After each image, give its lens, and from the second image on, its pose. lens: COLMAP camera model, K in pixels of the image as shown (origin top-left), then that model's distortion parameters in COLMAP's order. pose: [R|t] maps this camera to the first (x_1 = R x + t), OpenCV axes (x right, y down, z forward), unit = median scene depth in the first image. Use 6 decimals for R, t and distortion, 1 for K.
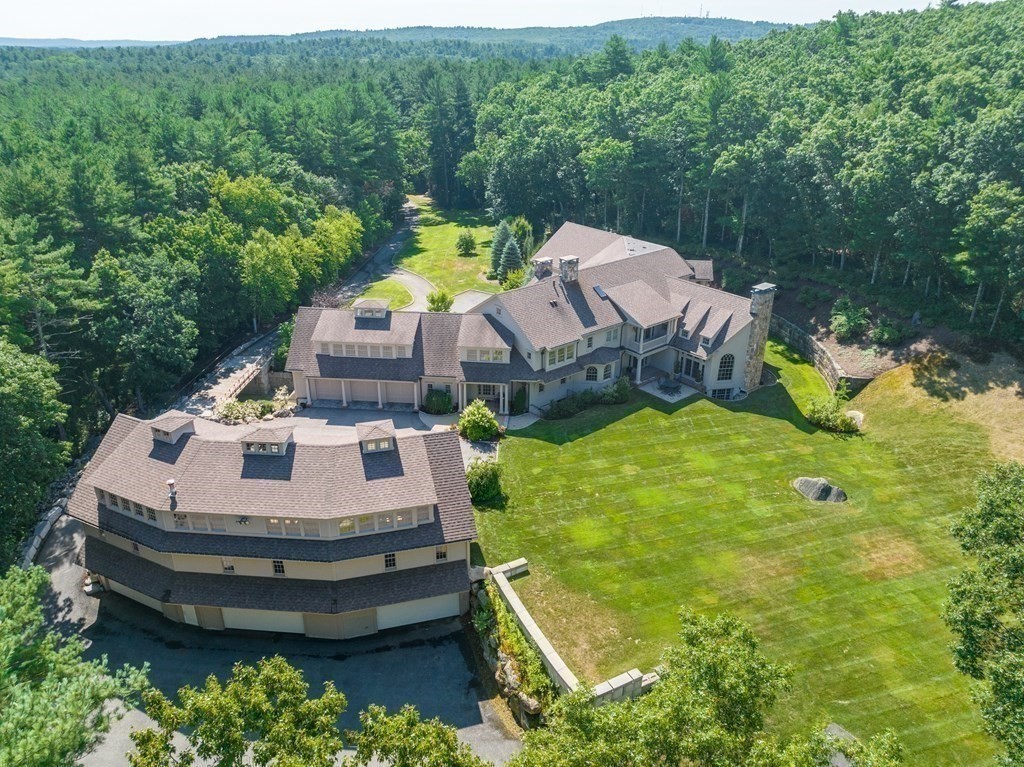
lens RADIAL K [[737.8, 0, 513.7], [0, 737.8, 386.8], [0, 0, 1]] dist [-0.034274, -0.001871]
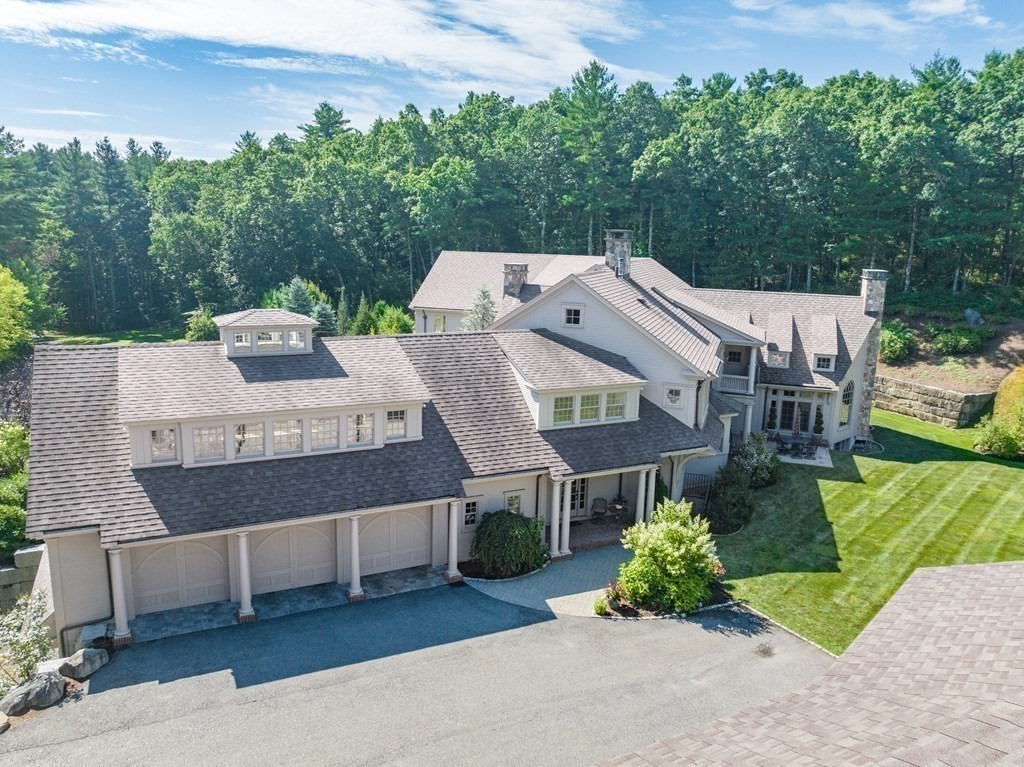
lens RADIAL K [[737.8, 0, 509.1], [0, 737.8, 378.3], [0, 0, 1]] dist [-0.034274, -0.001871]
pose [[0.853442, -0.083924, 0.514387, -0.280834], [0.206343, 0.960714, -0.185609, 0.009344], [-0.478602, 0.264546, 0.837231, 0.636225]]
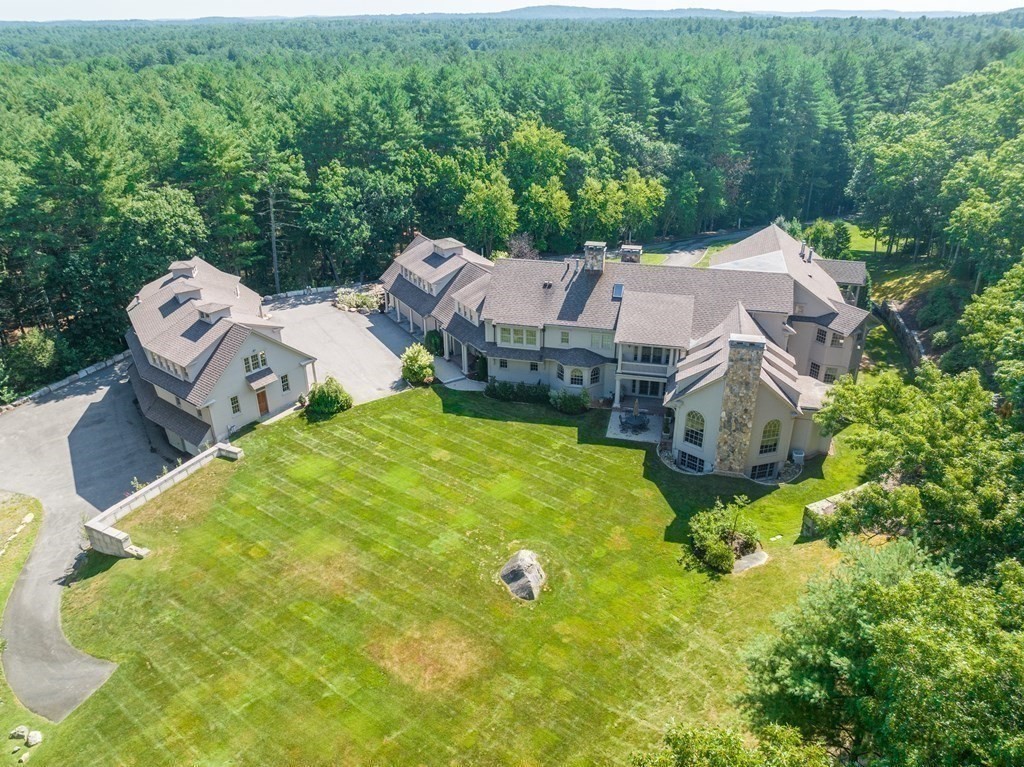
lens RADIAL K [[737.8, 0, 511.0], [0, 737.8, 383.6], [0, 0, 1]] dist [-0.034274, -0.001871]
pose [[0.588352, 0.352444, -0.727754, 0.748720], [-0.329925, 0.926320, 0.181881, -0.151740], [0.738236, 0.133094, 0.661282, 0.366827]]
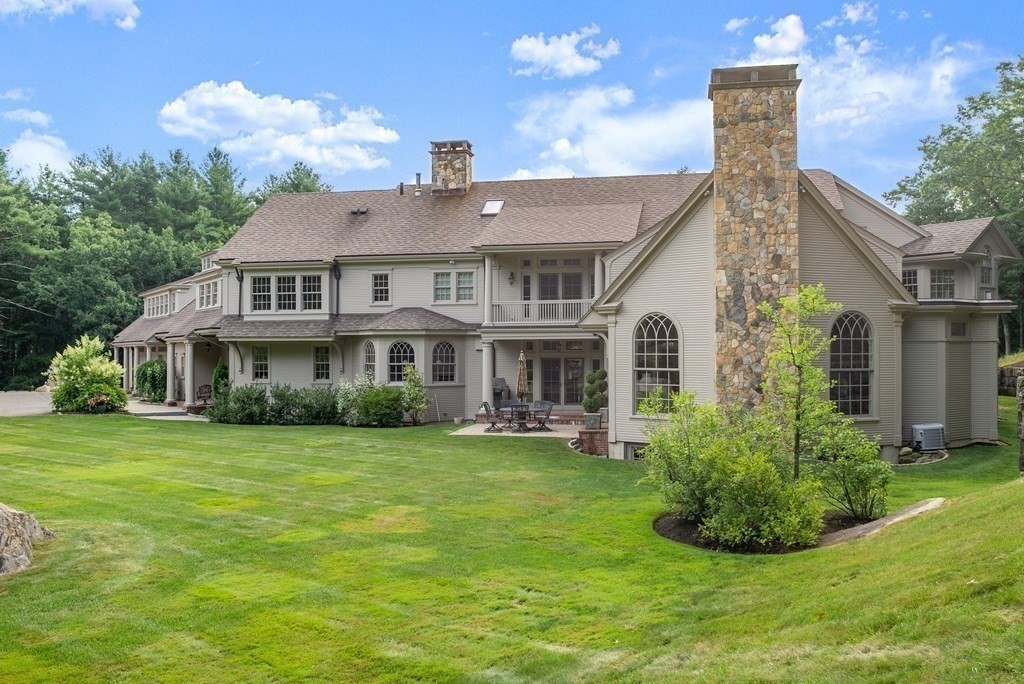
lens RADIAL K [[877.8, 0, 512.9], [0, 877.8, 342.0], [0, 0, 1]] dist [-0.053204, -0.002751]
pose [[0.622508, -0.023188, -0.782270, 0.558459], [-0.324535, 0.901919, -0.284989, 0.085137], [0.712153, 0.431282, 0.553926, 0.787239]]
